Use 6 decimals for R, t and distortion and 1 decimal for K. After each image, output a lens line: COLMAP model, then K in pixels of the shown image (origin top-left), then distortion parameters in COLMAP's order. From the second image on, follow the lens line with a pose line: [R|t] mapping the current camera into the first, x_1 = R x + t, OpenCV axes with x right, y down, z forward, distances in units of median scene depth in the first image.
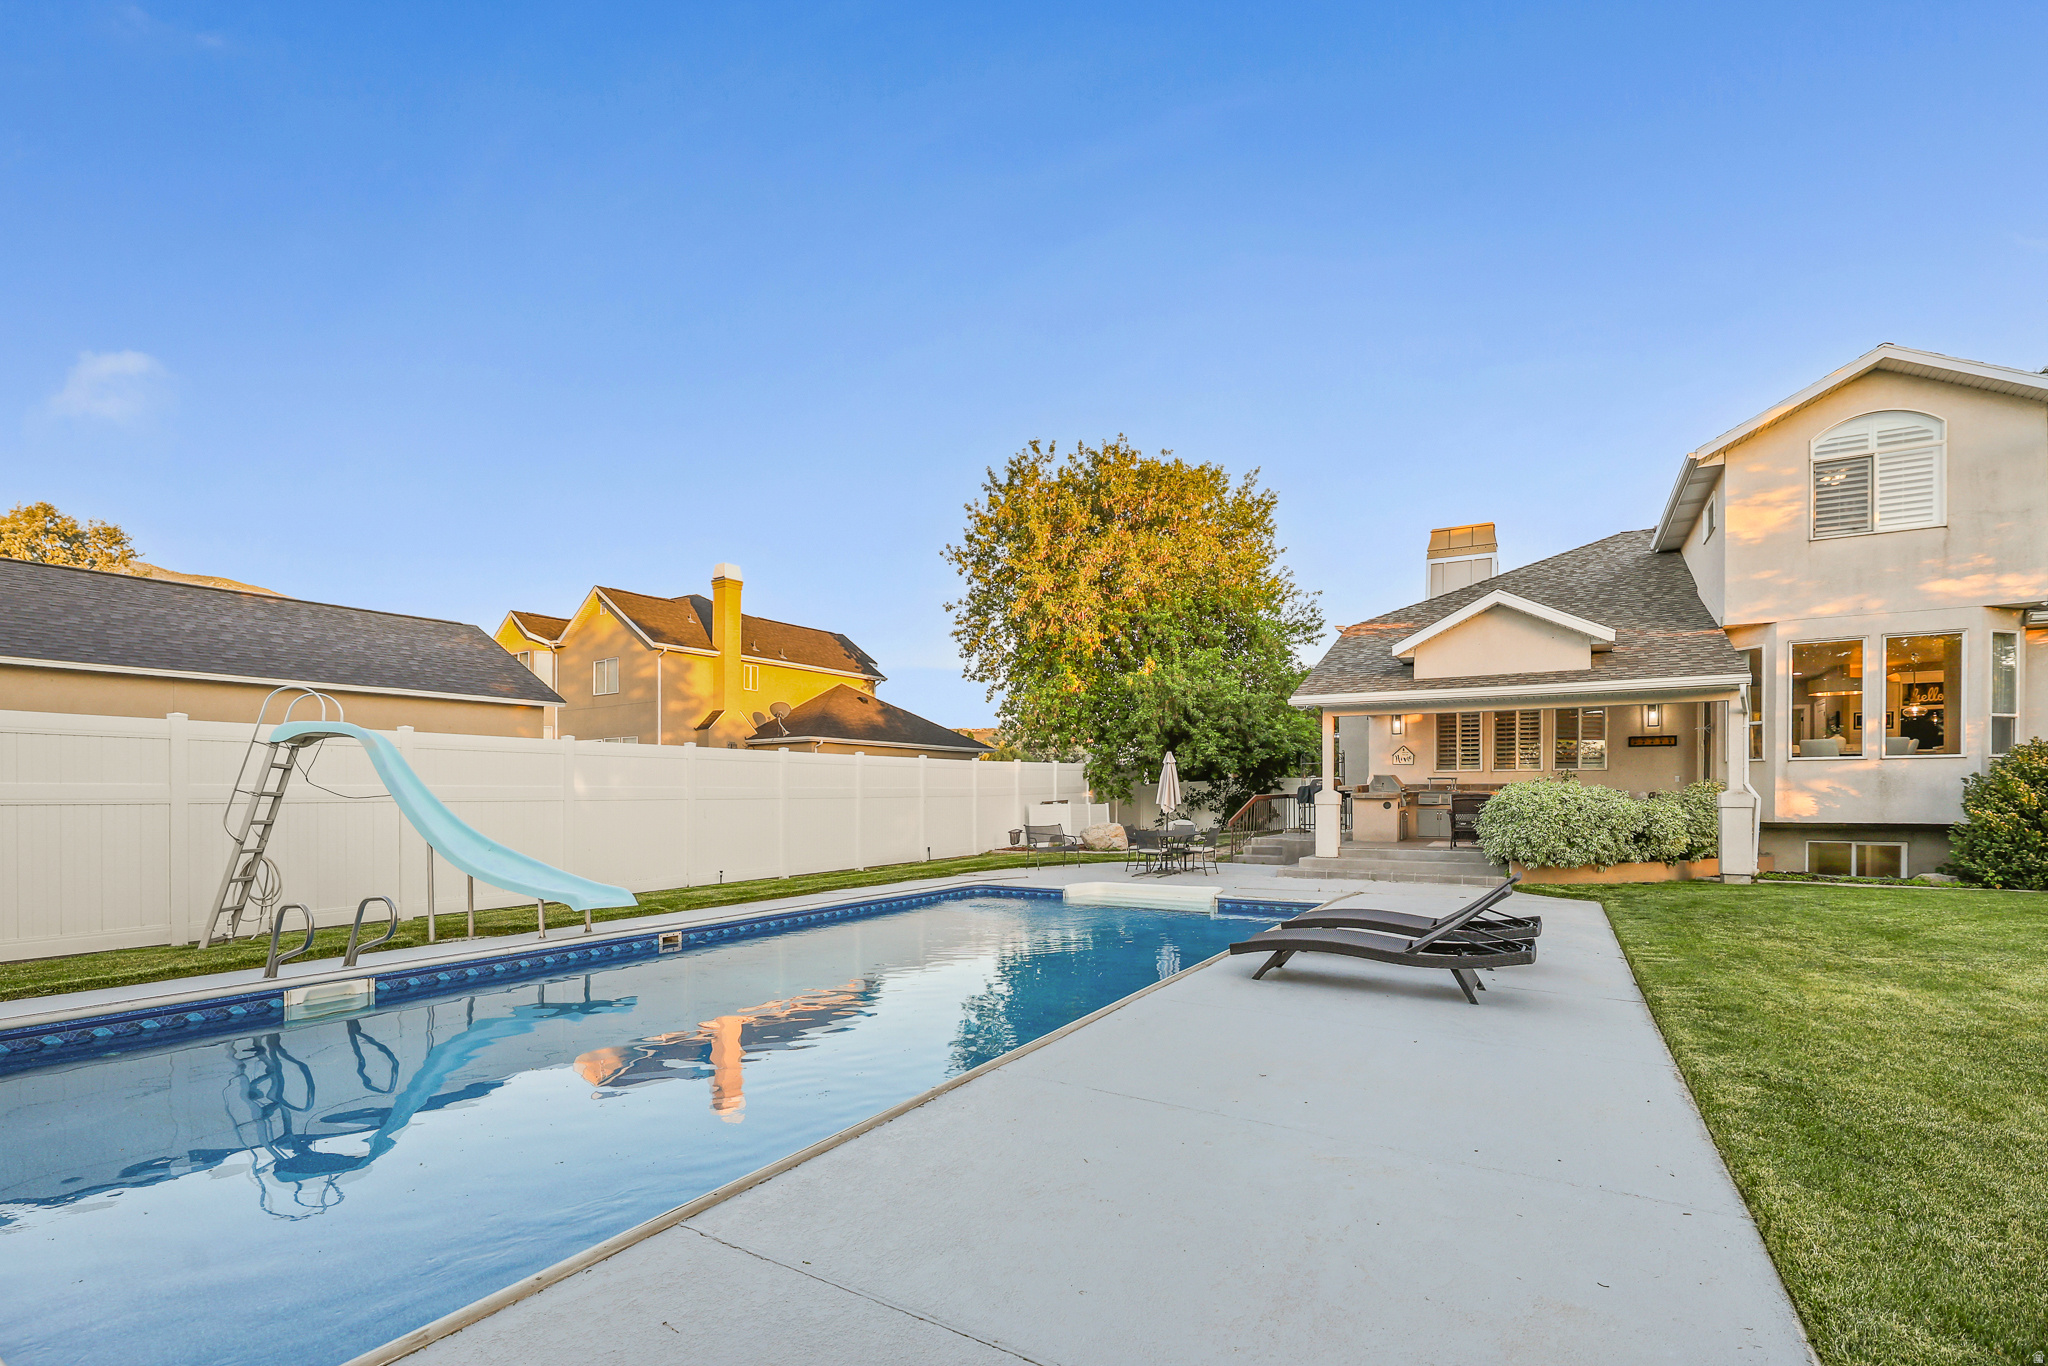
lens RADIAL K [[902.8, 0, 1038.5], [0, 902.8, 800.0], [0, 0, 1]] dist [-0.001569, -0.000555]
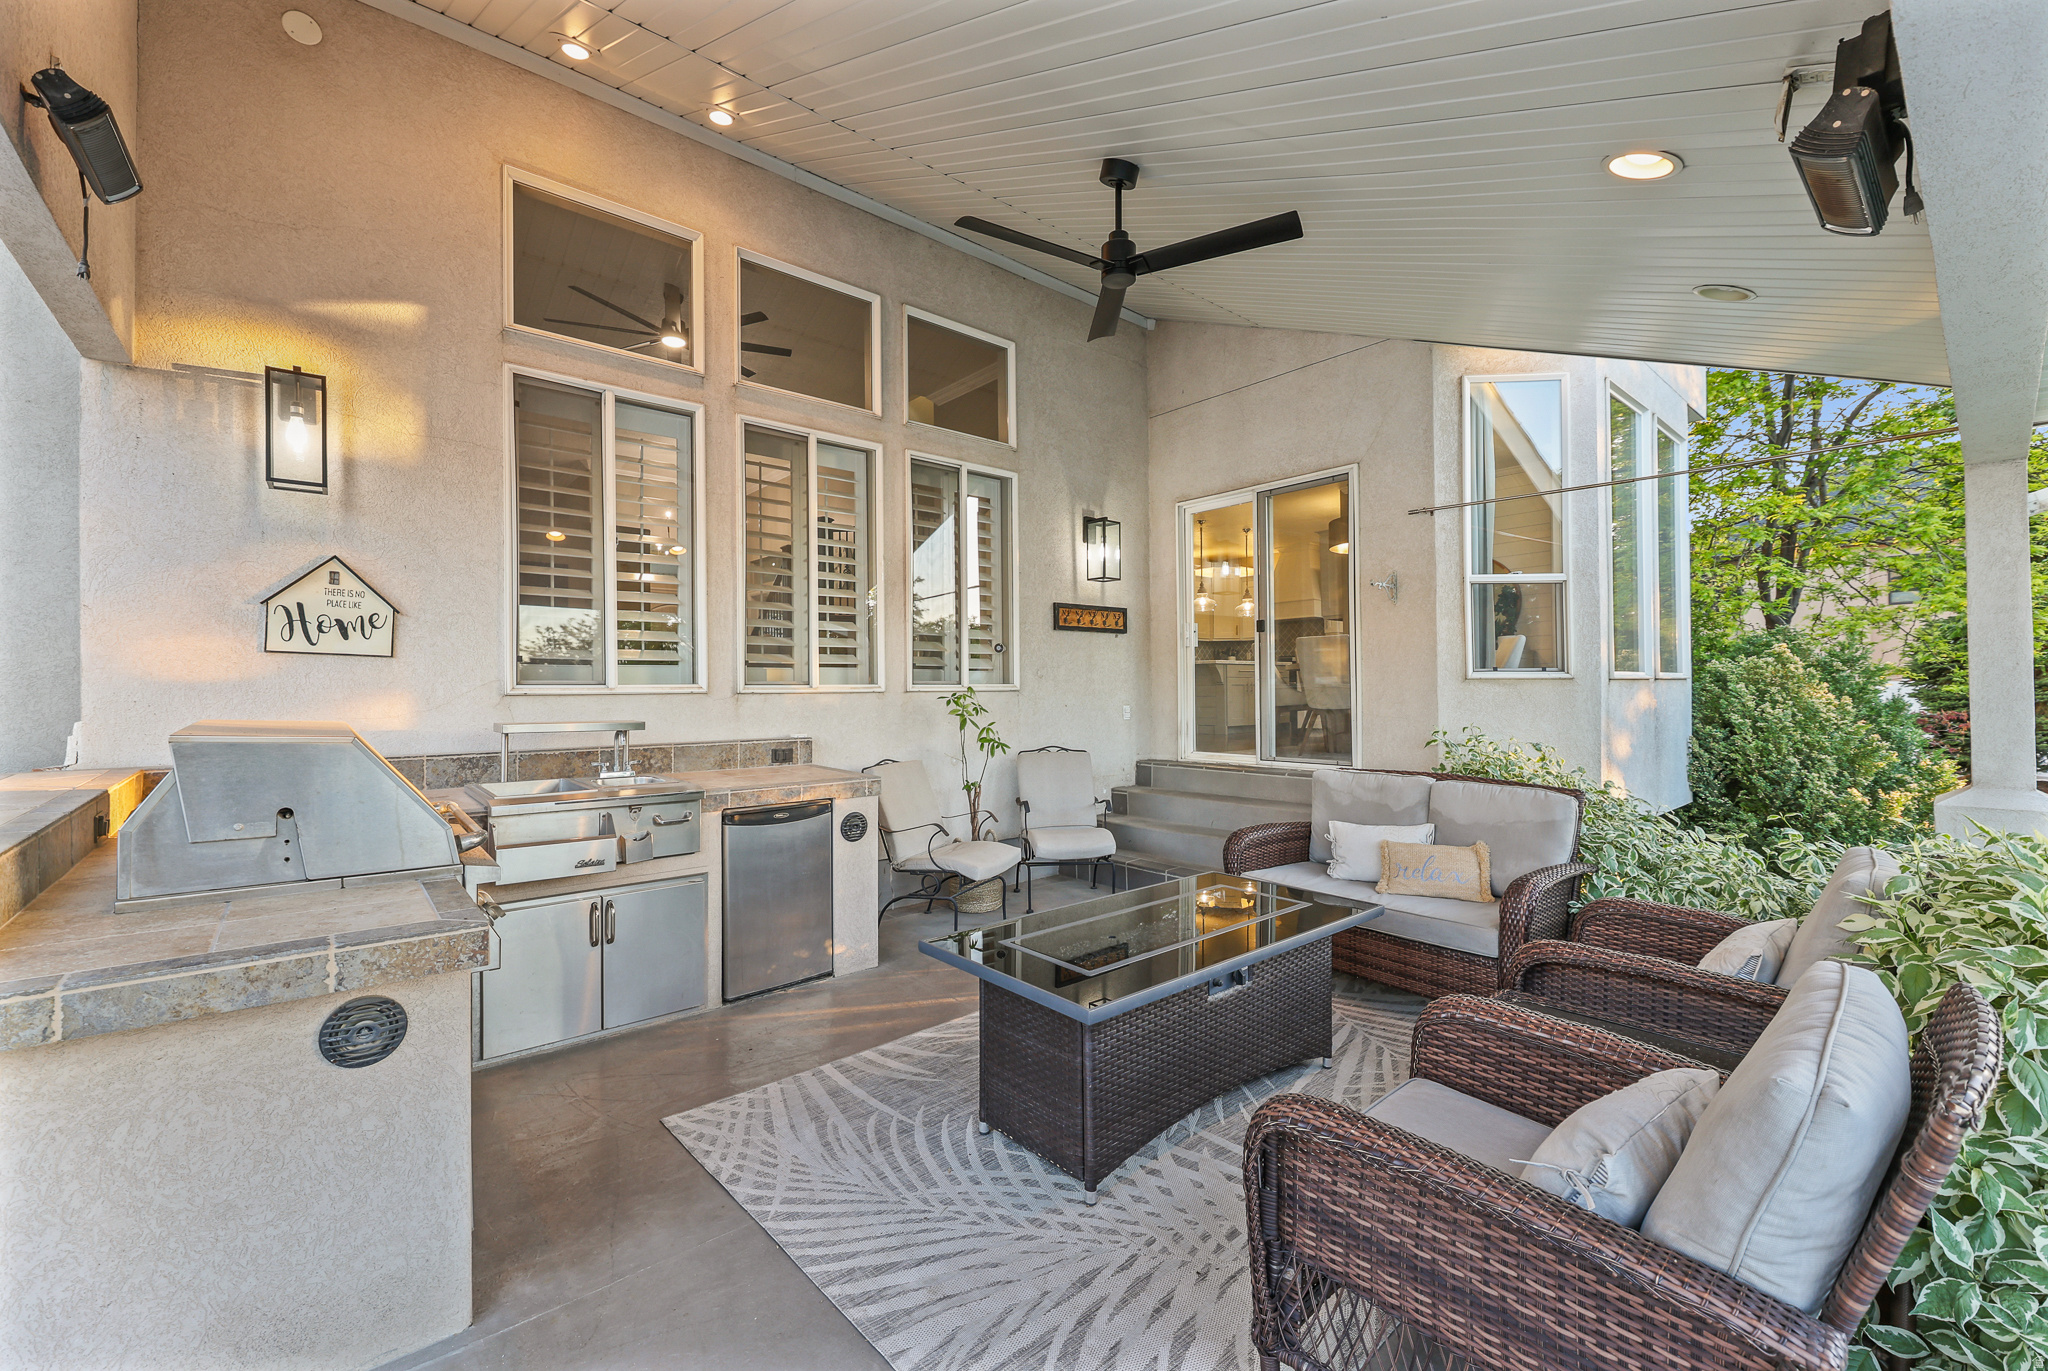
lens RADIAL K [[826.2, 0, 1030.3], [0, 826.2, 683.0], [0, 0, 1]] dist [-0.001965, -0.000382]
pose [[0.332576, 0.000379, 0.943076, 0.322436], [0.011261, 0.999927, -0.004374, -0.034874], [-0.943009, 0.012075, 0.332548, 0.897572]]
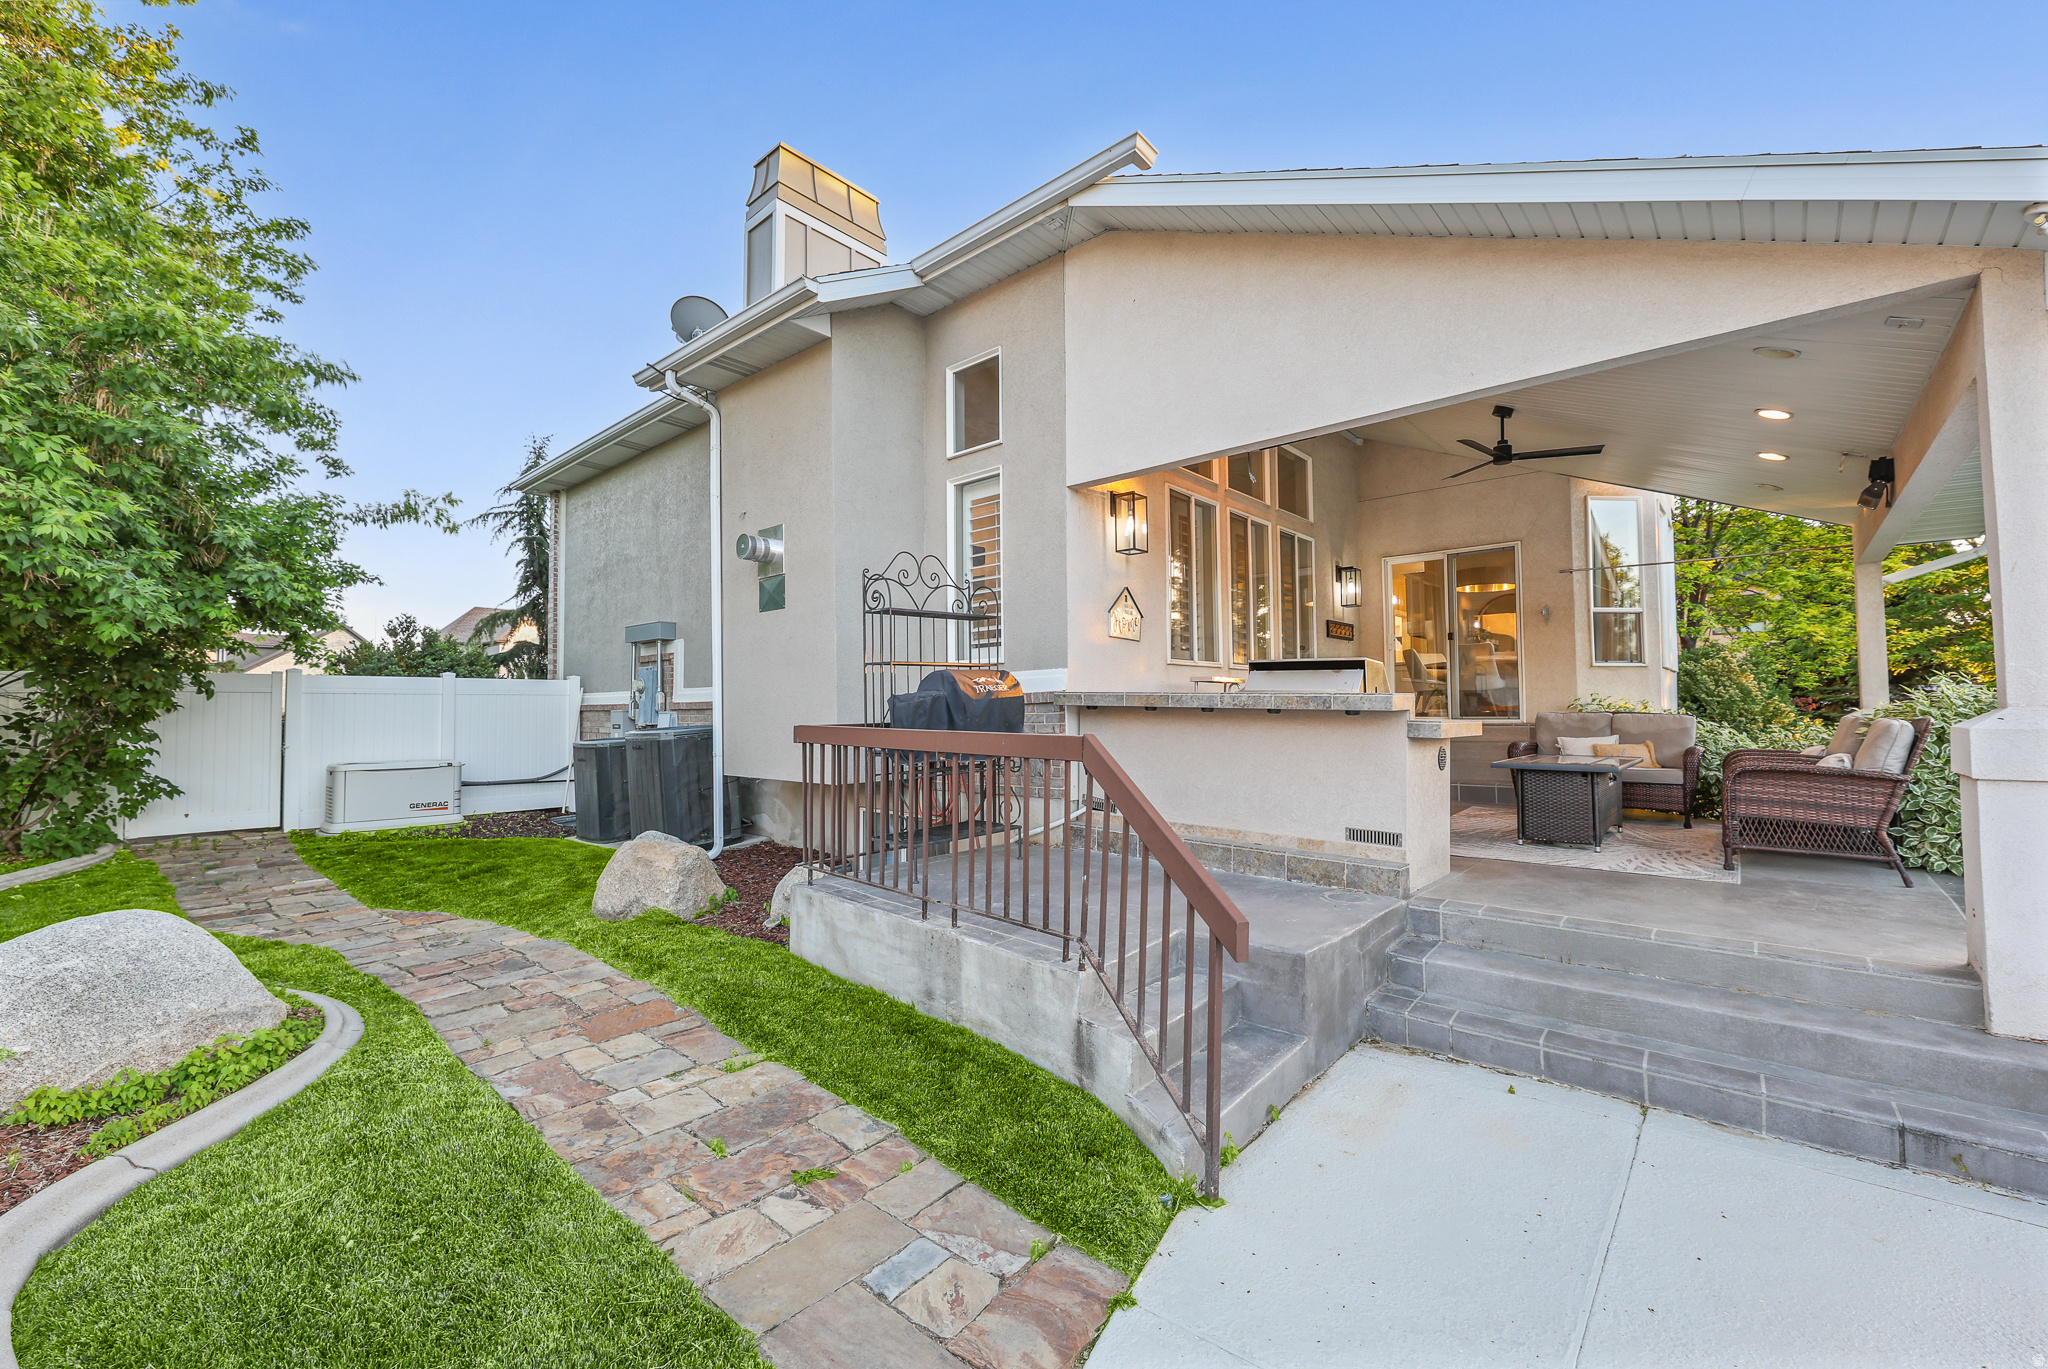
lens RADIAL K [[826.2, 0, 1030.3], [0, 826.2, 682.0], [0, 0, 1]] dist [-0.001965, -0.000382]
pose [[0.198932, 0.030351, 0.979543, 0.076855], [0.010562, 0.999396, -0.033112, -0.012836], [-0.979956, 0.016933, 0.198491, 1.089190]]
